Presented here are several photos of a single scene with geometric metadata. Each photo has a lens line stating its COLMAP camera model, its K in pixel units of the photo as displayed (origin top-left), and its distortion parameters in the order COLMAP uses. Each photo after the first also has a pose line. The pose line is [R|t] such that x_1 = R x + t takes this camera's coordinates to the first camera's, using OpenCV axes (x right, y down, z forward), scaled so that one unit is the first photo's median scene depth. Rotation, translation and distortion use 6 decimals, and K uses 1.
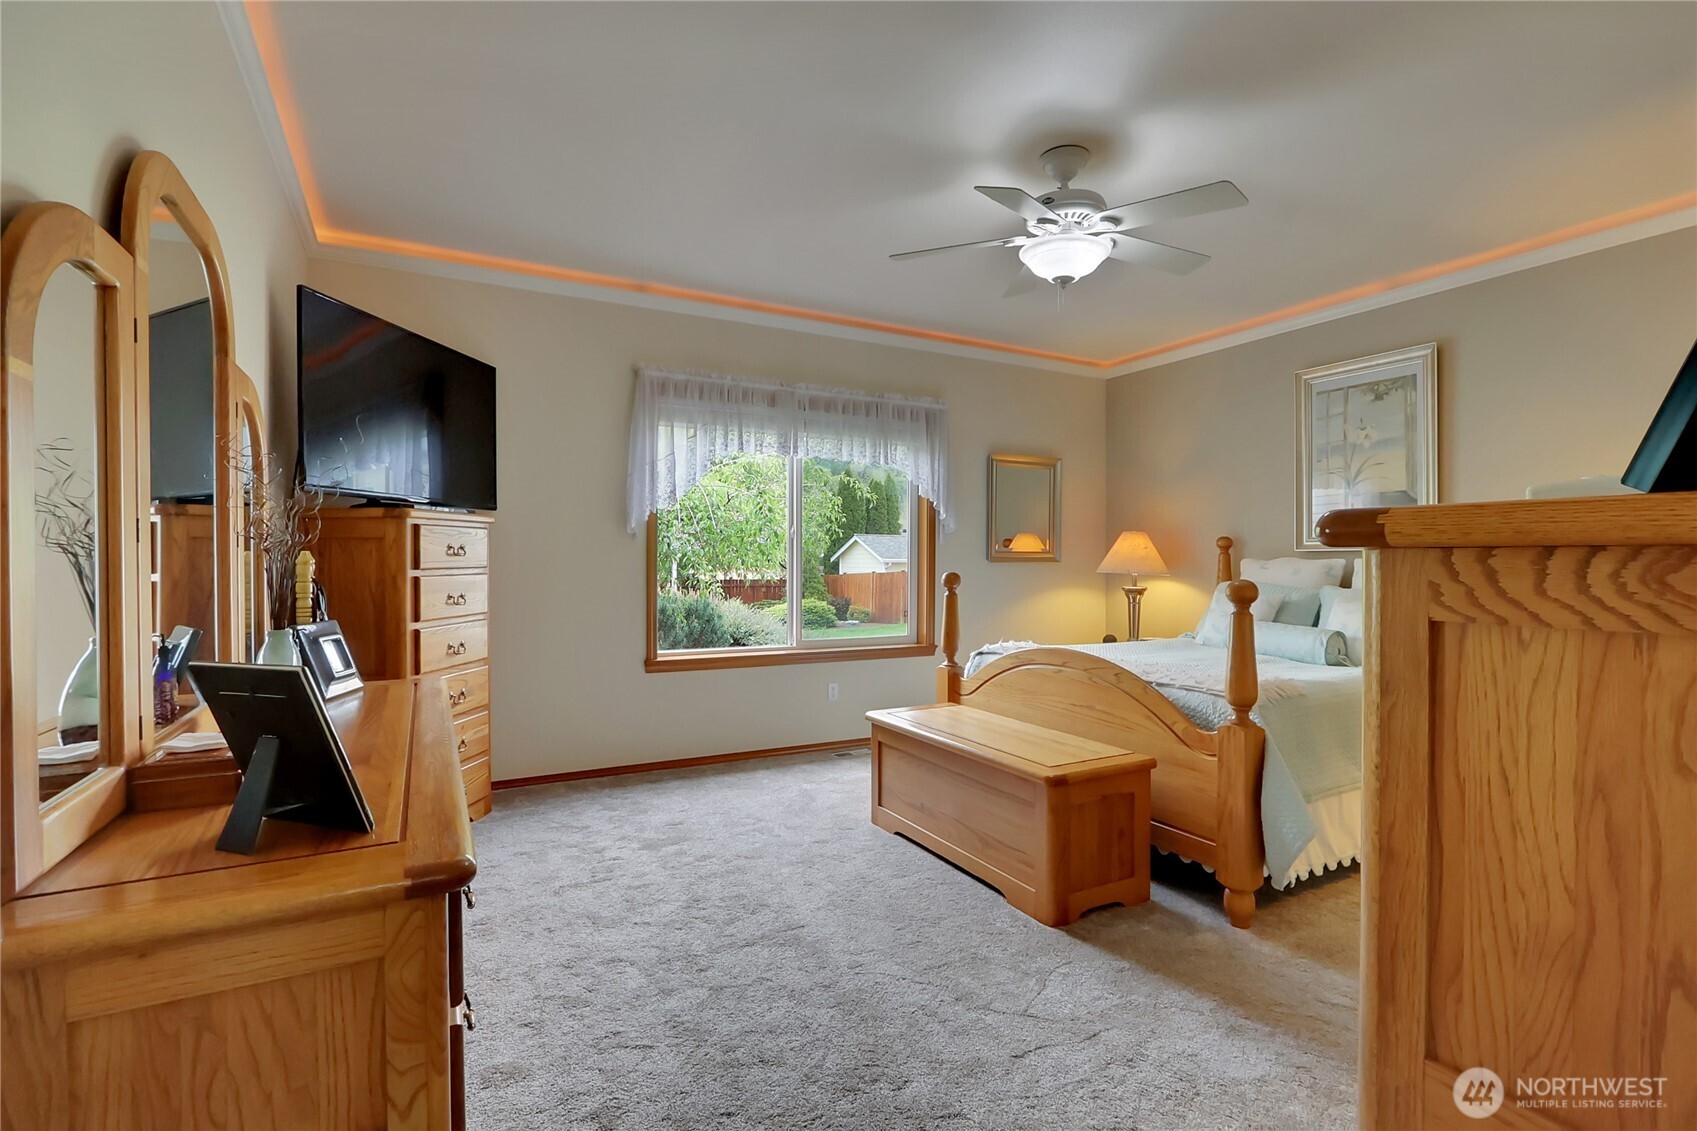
lens RADIAL K [[783.4, 0, 853.0], [0, 783.4, 562.7], [0, 0, 1]] dist [-0.014997, 0.000848]
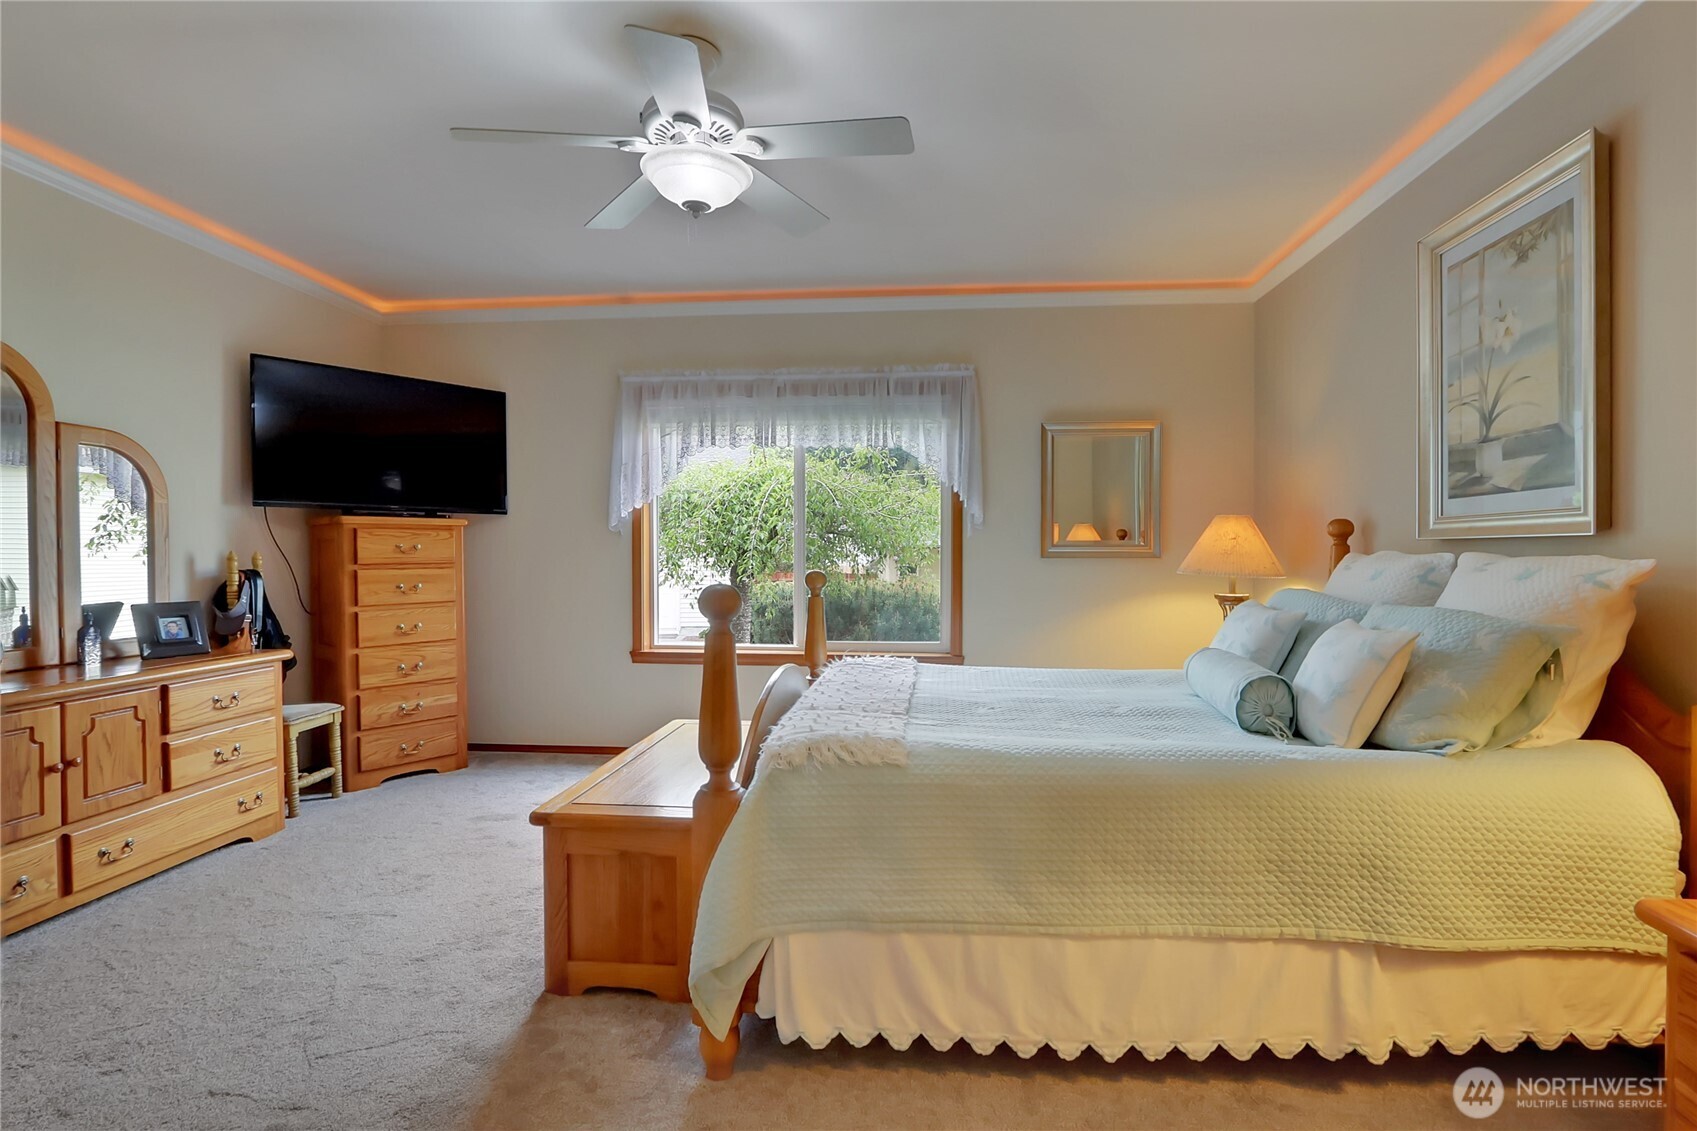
lens RADIAL K [[783.4, 0, 853.0], [0, 783.4, 567.1], [0, 0, 1]] dist [-0.014997, 0.000848]
pose [[0.836438, 0.005707, -0.548032, 0.564971], [-0.000056, 0.999947, 0.010328, 0.000162], [0.548062, -0.008608, 0.836393, 0.276350]]
